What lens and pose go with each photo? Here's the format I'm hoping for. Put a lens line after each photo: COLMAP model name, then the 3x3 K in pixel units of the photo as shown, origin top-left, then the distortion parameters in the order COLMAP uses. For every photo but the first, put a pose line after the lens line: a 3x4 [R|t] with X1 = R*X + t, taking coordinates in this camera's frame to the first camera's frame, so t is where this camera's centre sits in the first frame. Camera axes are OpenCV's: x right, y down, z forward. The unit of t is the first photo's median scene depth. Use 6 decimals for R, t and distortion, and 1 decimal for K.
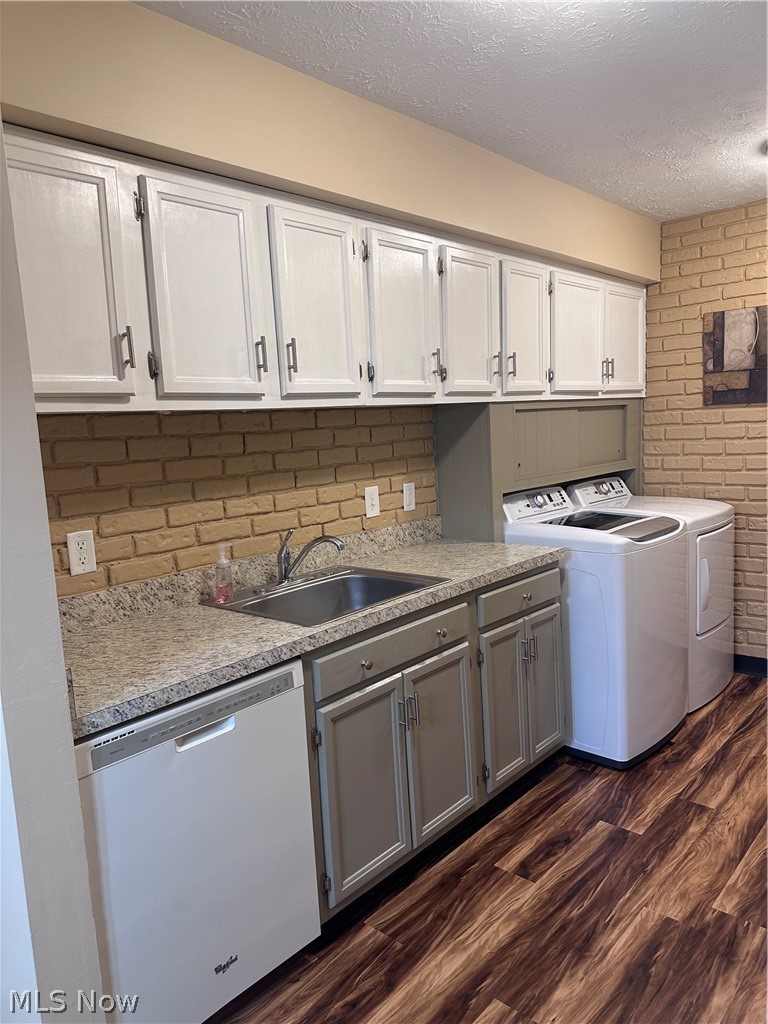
lens RADIAL K [[721.7, 0, 387.4], [0, 721.7, 521.3], [0, 0, 1]] dist [0.087085, -0.109684]
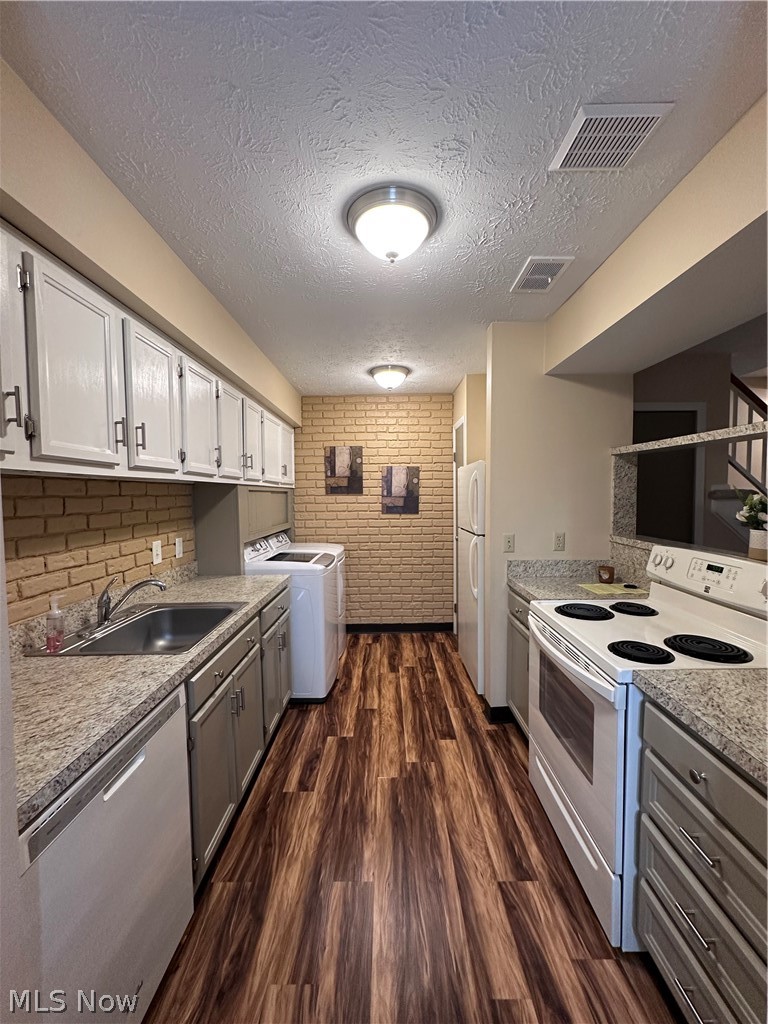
lens RADIAL K [[408.9, 0, 384.8], [0, 408.9, 515.7], [0, 0, 1]] dist [-0.002856, 0.001853]
pose [[0.747312, 0.006883, 0.664438, -0.249758], [0.065378, 0.994333, -0.083832, -0.004630], [-0.661249, 0.106088, 0.742627, 0.185845]]
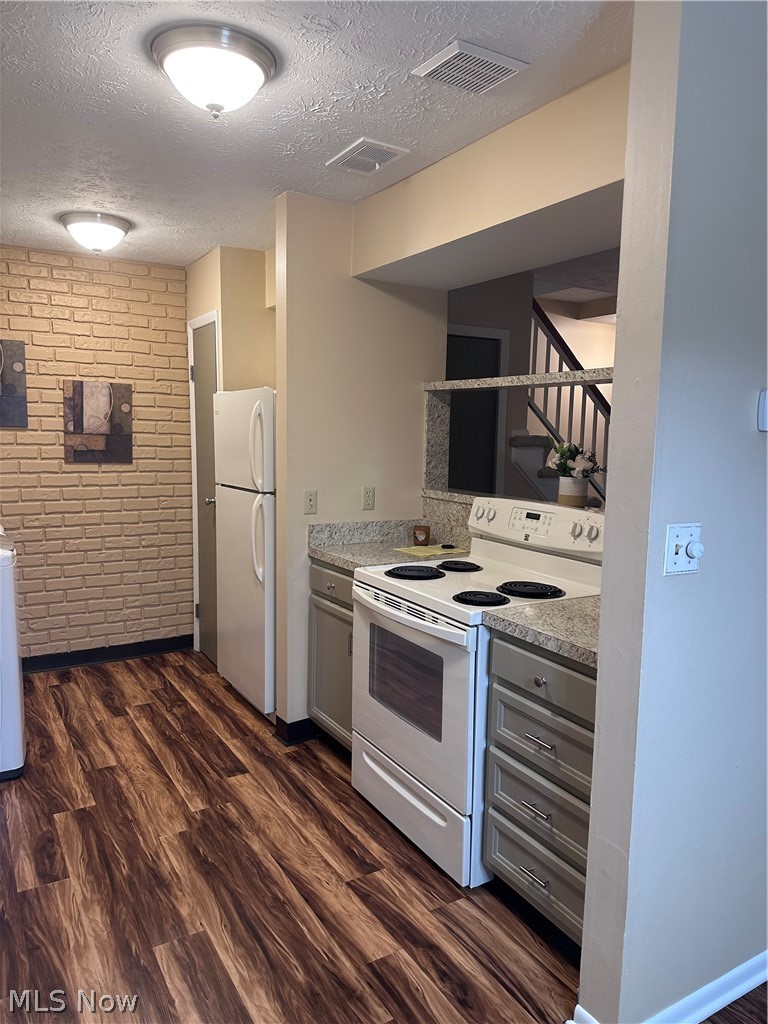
lens RADIAL K [[721.7, 0, 389.9], [0, 721.7, 524.9], [0, 0, 1]] dist [0.087085, -0.109684]
pose [[0.292507, -0.065469, 0.954020, -0.585691], [0.103608, 0.993950, 0.036442, 0.007180], [-0.950634, 0.088184, 0.297520, 0.206149]]
